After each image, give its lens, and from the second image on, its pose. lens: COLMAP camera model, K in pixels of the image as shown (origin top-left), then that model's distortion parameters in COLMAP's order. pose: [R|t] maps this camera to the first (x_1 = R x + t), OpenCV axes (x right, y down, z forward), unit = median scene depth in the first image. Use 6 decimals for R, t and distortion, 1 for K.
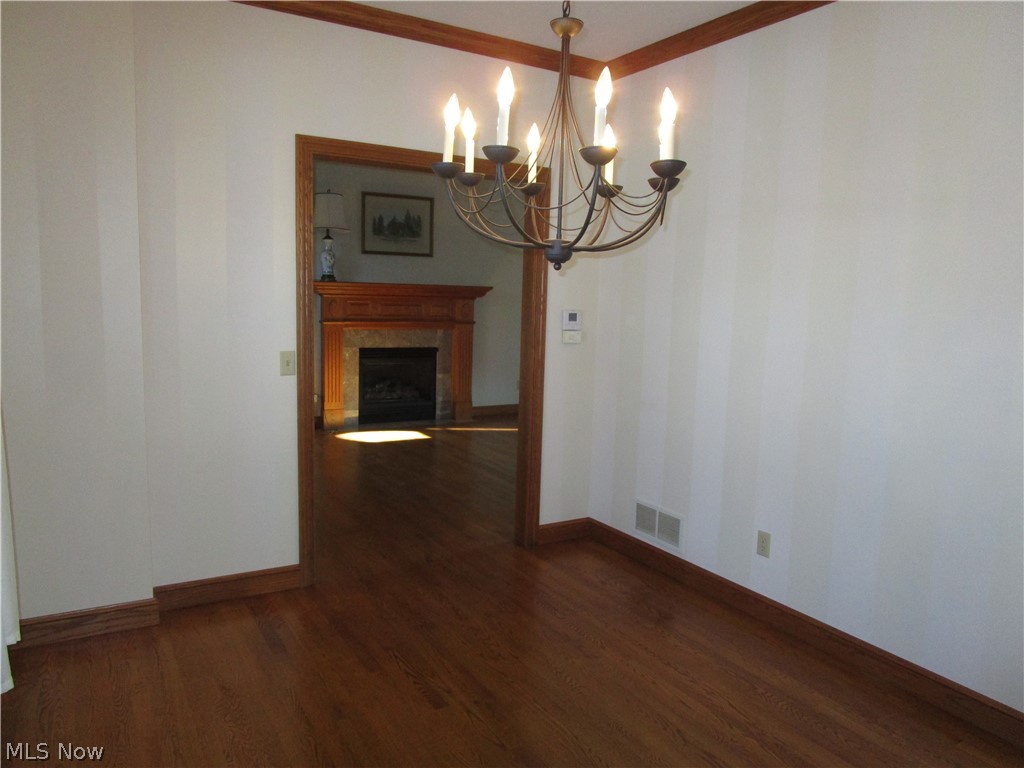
lens RADIAL K [[729.7, 0, 511.6], [0, 729.7, 386.1], [0, 0, 1]] dist [-0.032407, 0.004980]
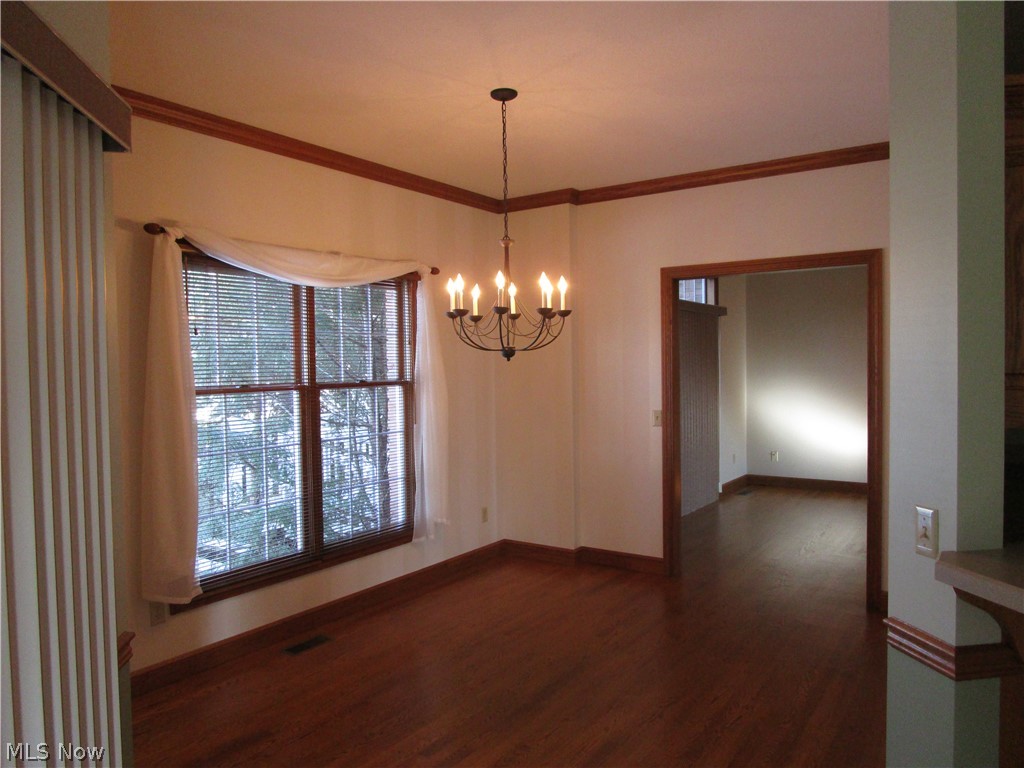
lens RADIAL K [[729.7, 0, 504.8], [0, 729.7, 390.1], [0, 0, 1]] dist [-0.032407, 0.004980]
pose [[0.410939, 0.004448, -0.911652, 0.972987], [-0.092896, 0.994987, -0.037019, -0.004051], [0.906918, 0.099901, 0.409292, 0.102514]]
